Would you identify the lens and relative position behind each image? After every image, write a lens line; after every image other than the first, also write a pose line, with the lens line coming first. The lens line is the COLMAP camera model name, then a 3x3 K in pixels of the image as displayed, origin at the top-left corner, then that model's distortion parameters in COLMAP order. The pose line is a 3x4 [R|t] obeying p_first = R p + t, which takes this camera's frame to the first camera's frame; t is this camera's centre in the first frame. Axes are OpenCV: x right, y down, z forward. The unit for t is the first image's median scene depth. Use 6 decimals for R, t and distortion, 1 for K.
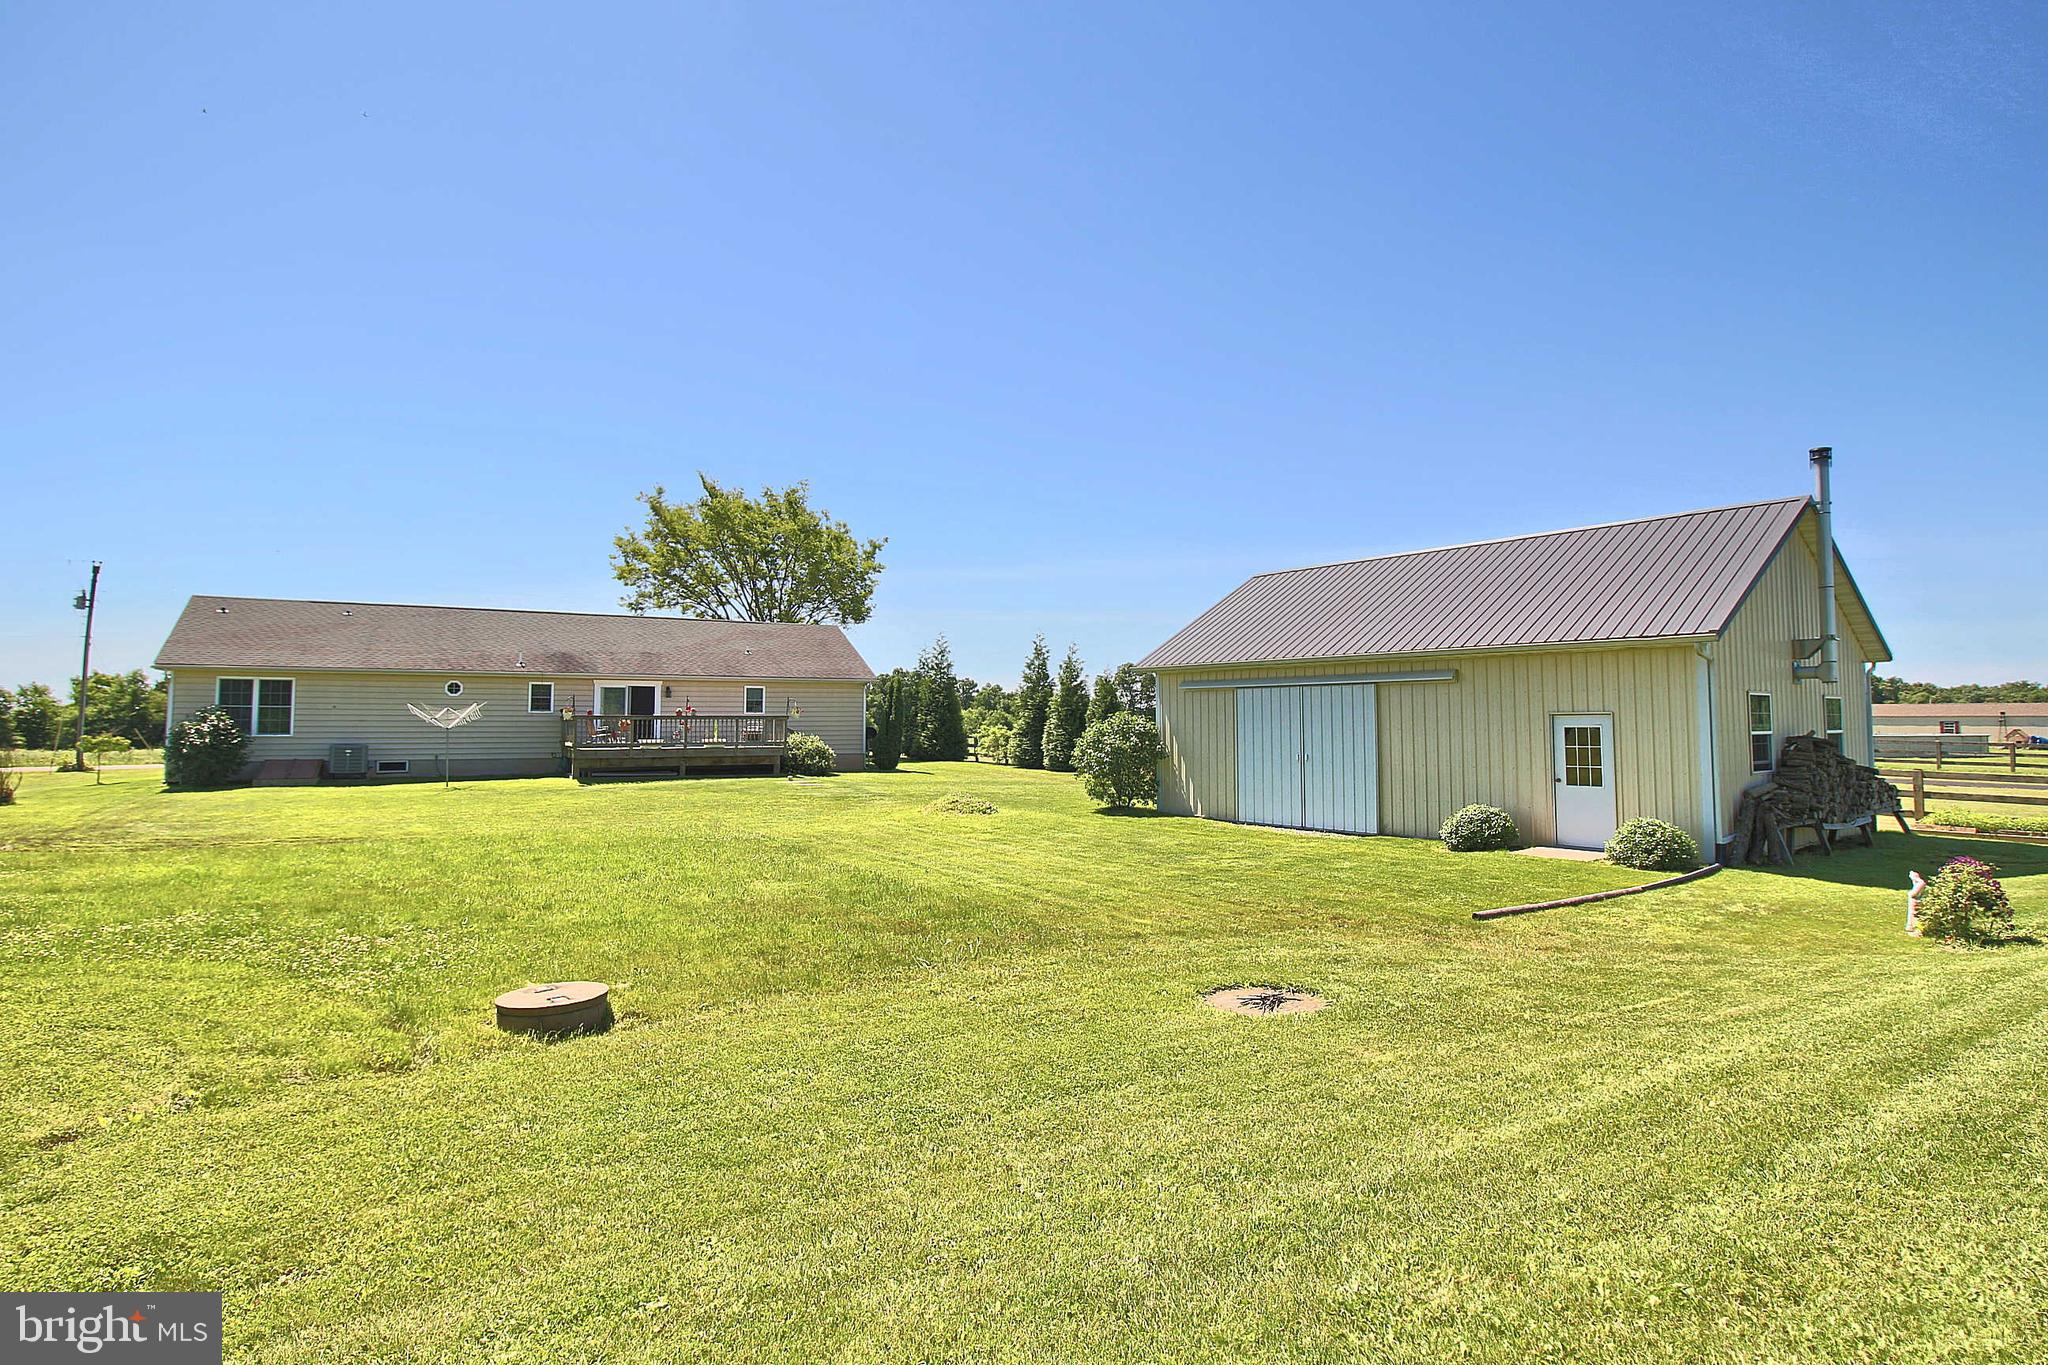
lens RADIAL K [[1058.5, 0, 1012.9], [0, 1058.5, 671.3], [0, 0, 1]] dist [-0.001182, -0.012792]
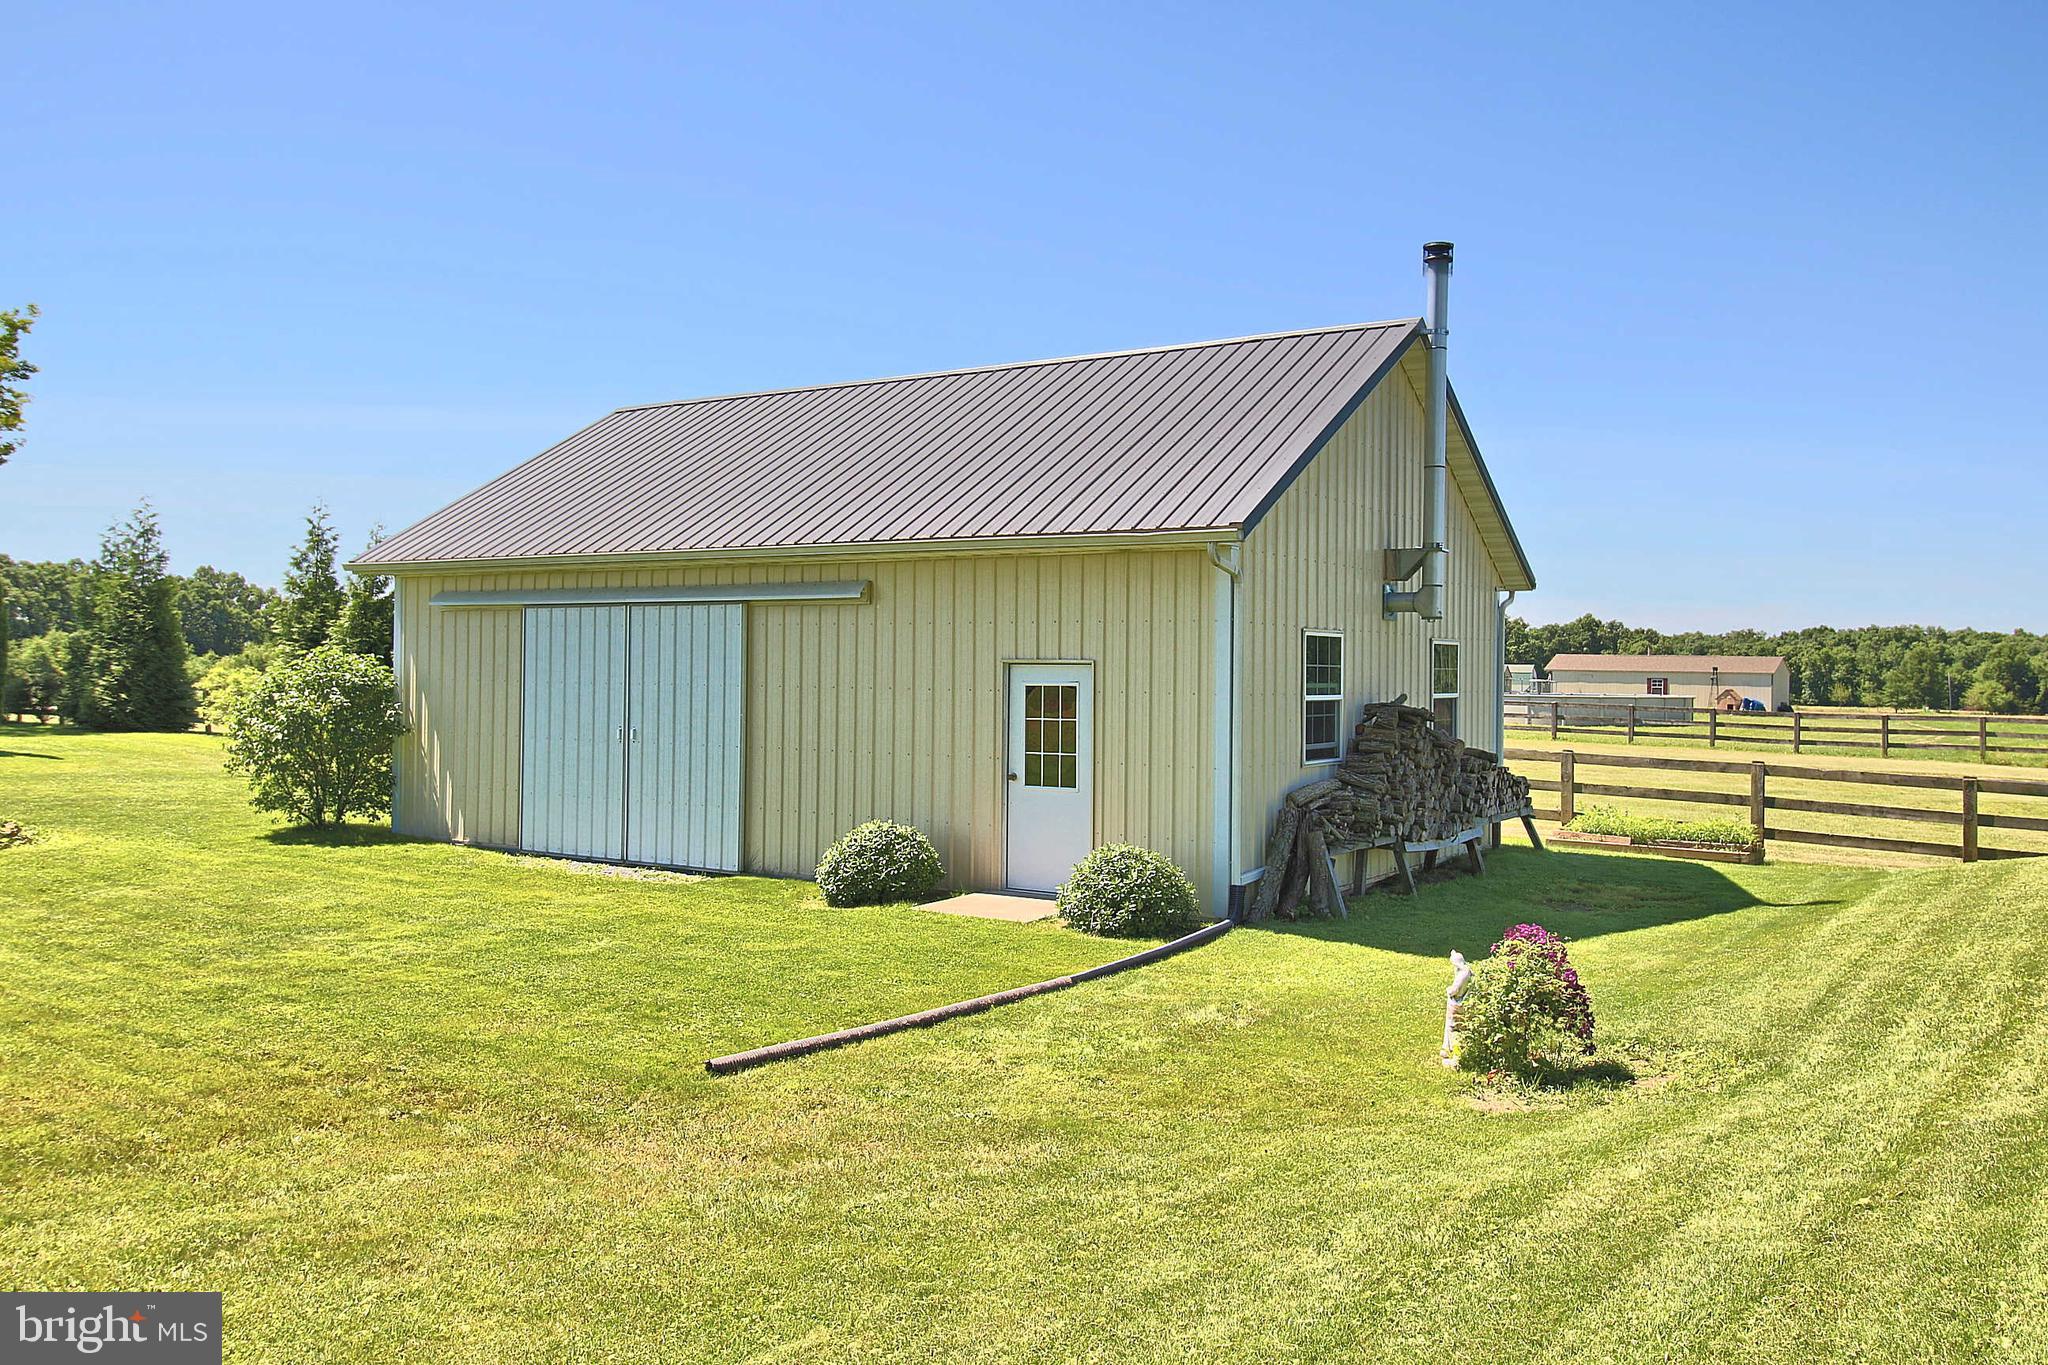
lens RADIAL K [[1589.3, 0, 1031.6], [0, 1589.3, 678.5], [0, 0, 1]] dist [0.020053, 0.012900]
pose [[0.941499, 0.010122, 0.336864, 0.207788], [-0.028910, 0.998290, 0.050805, 0.004467], [-0.335774, -0.057572, 0.940182, 0.164540]]
